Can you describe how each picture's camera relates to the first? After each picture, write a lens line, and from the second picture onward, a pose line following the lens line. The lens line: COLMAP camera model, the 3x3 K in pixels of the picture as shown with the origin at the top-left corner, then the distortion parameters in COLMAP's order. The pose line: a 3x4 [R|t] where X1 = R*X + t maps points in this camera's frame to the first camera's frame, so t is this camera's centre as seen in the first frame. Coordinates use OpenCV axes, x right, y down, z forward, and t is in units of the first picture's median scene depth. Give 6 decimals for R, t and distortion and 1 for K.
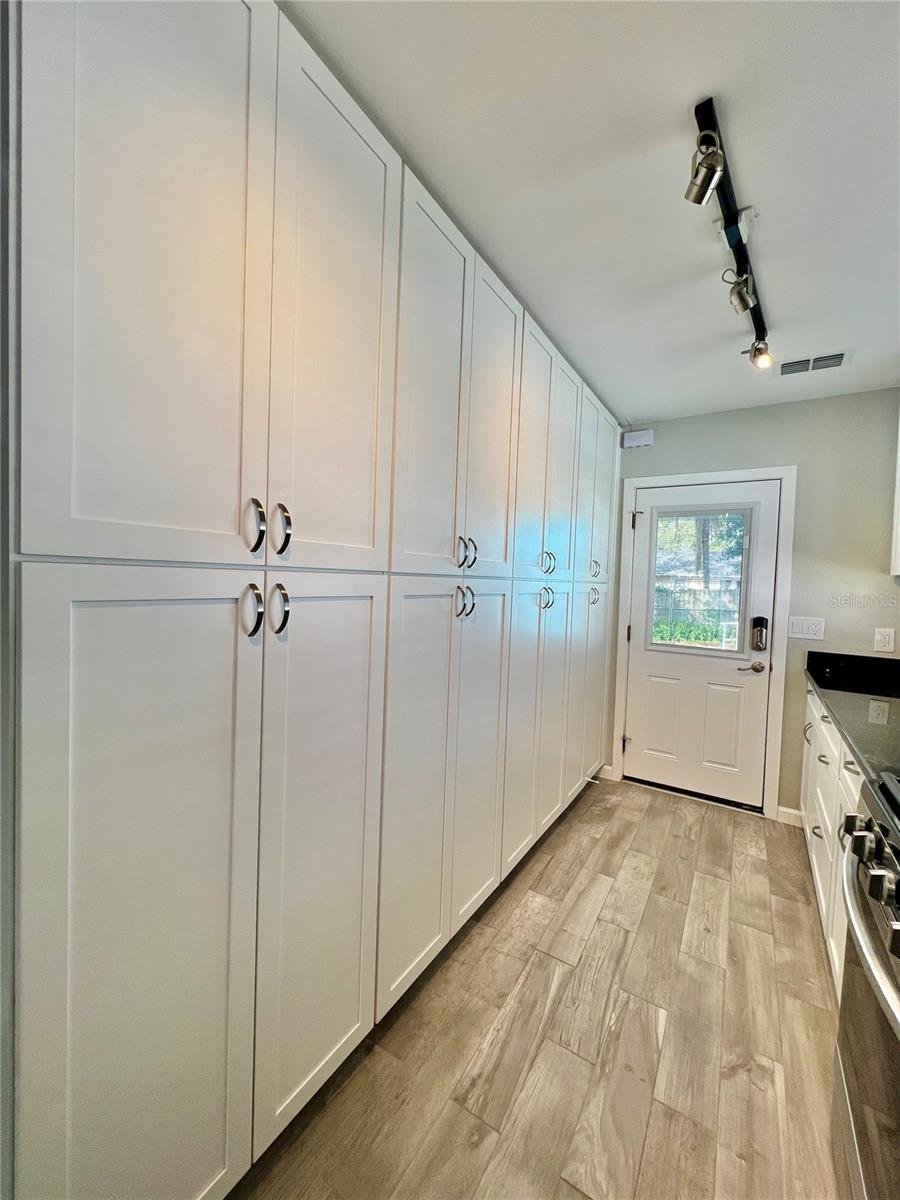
lens RADIAL K [[477.6, 0, 454.5], [0, 477.6, 597.0], [0, 0, 1]] dist [-0.000766, 0.000050]
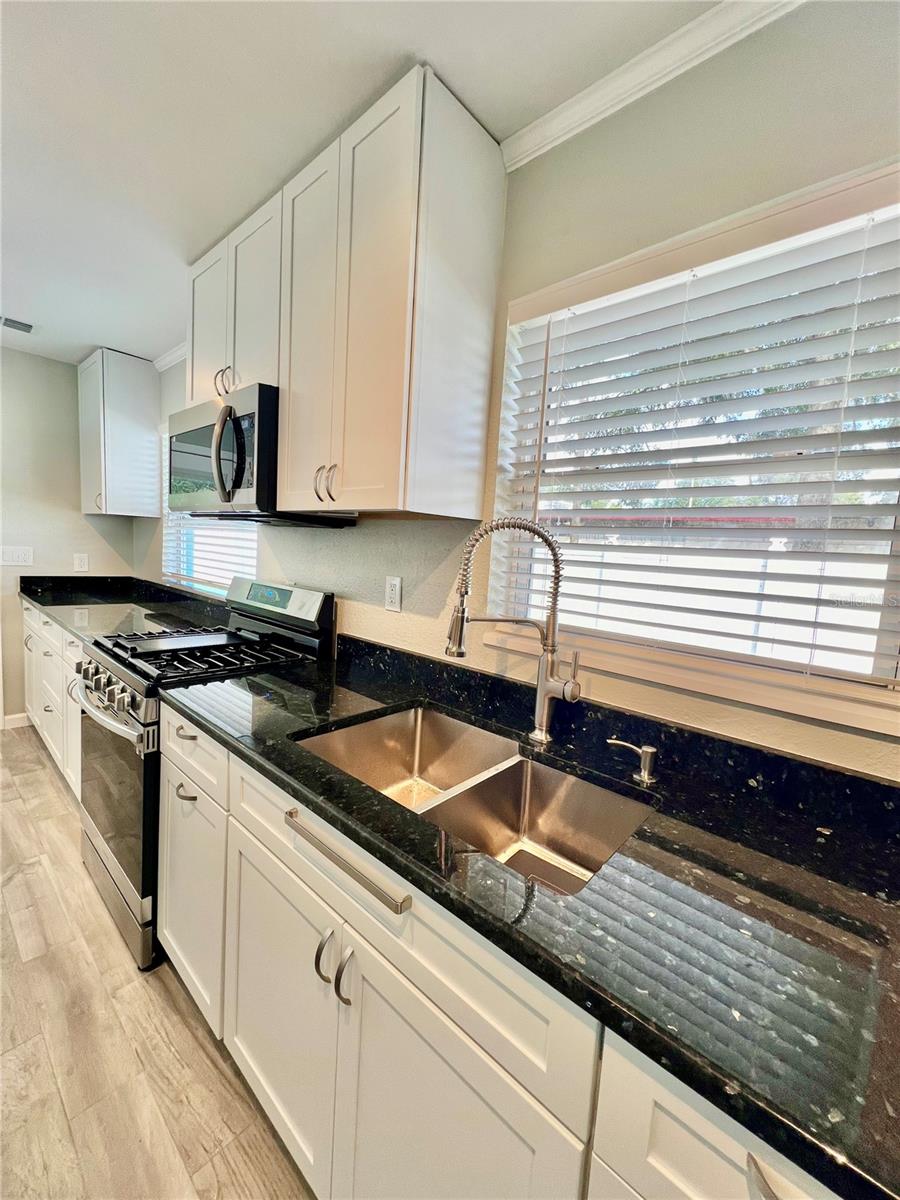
lens RADIAL K [[477.6, 0, 451.6], [0, 477.6, 595.6], [0, 0, 1]] dist [-0.000766, 0.000050]
pose [[0.165805, -0.120806, 0.978731, -0.315813], [-0.017257, 0.991961, 0.125363, -0.002633], [-0.986008, -0.037676, 0.162387, -0.308830]]
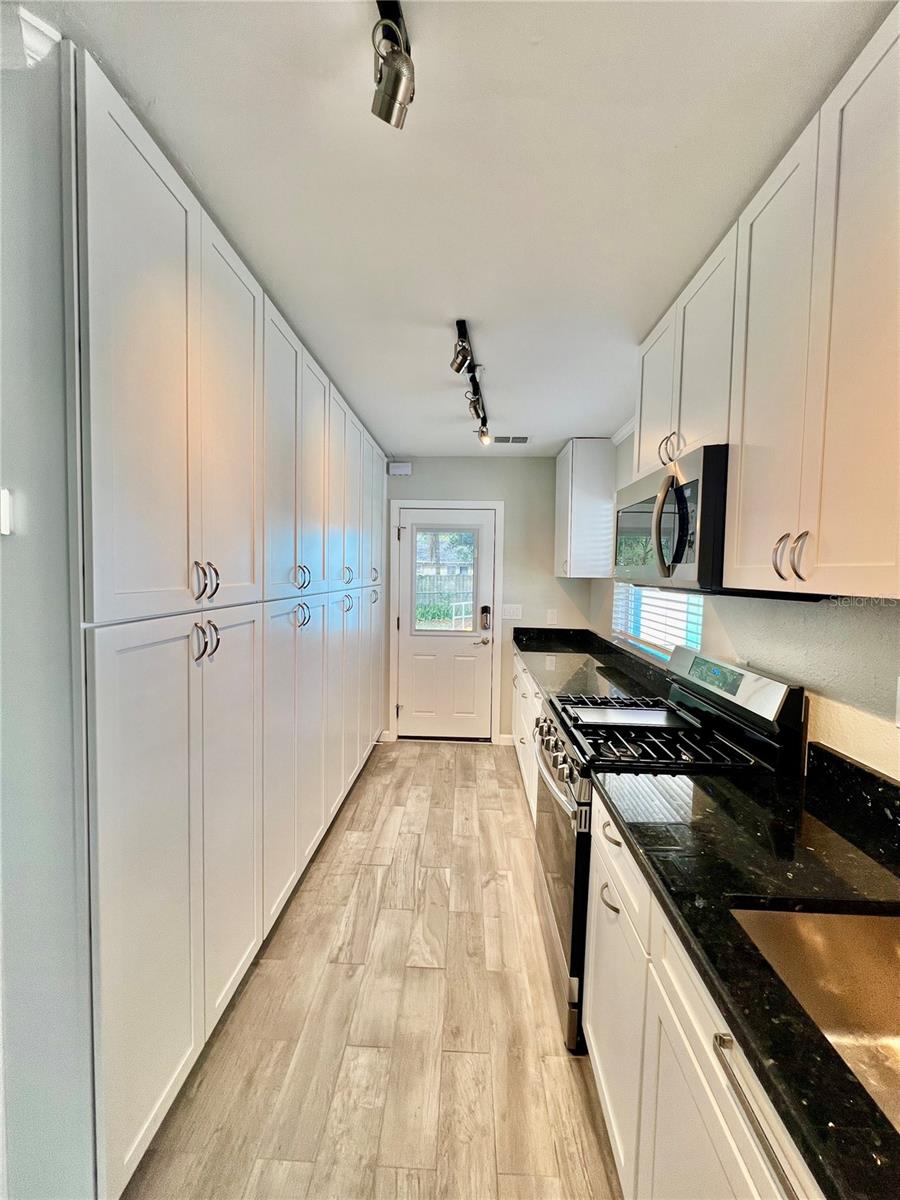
lens RADIAL K [[477.6, 0, 454.8], [0, 477.6, 596.2], [0, 0, 1]] dist [-0.000766, 0.000050]
pose [[0.864355, -0.045790, 0.500793, -0.227753], [0.031127, 0.998808, 0.037601, -0.065184], [-0.501918, -0.016913, 0.864750, -0.277612]]
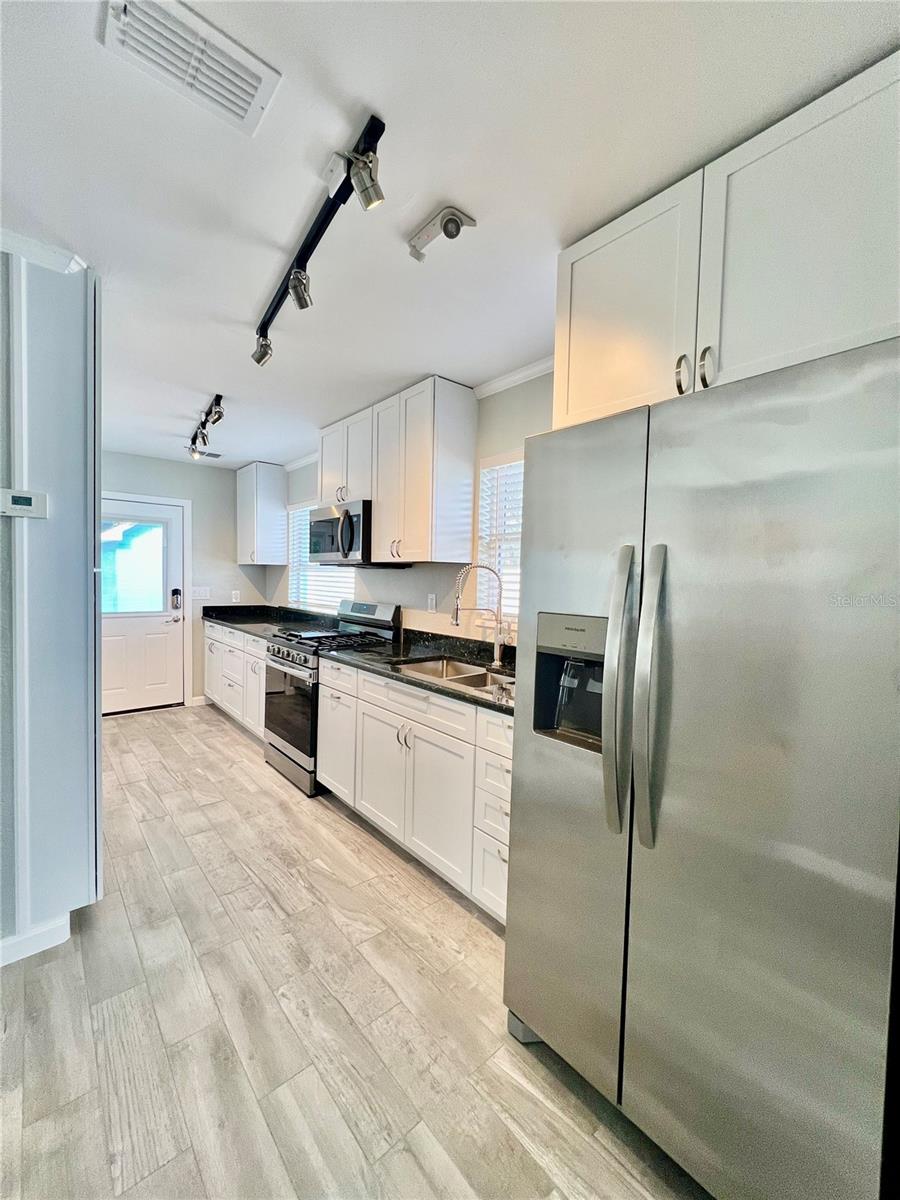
lens RADIAL K [[477.6, 0, 450.5], [0, 477.6, 596.5], [0, 0, 1]] dist [-0.000766, 0.000050]
pose [[0.291308, -0.067229, 0.954264, -1.004216], [0.024137, 0.997726, 0.062923, -0.018558], [-0.956325, 0.004704, 0.292269, -0.595648]]
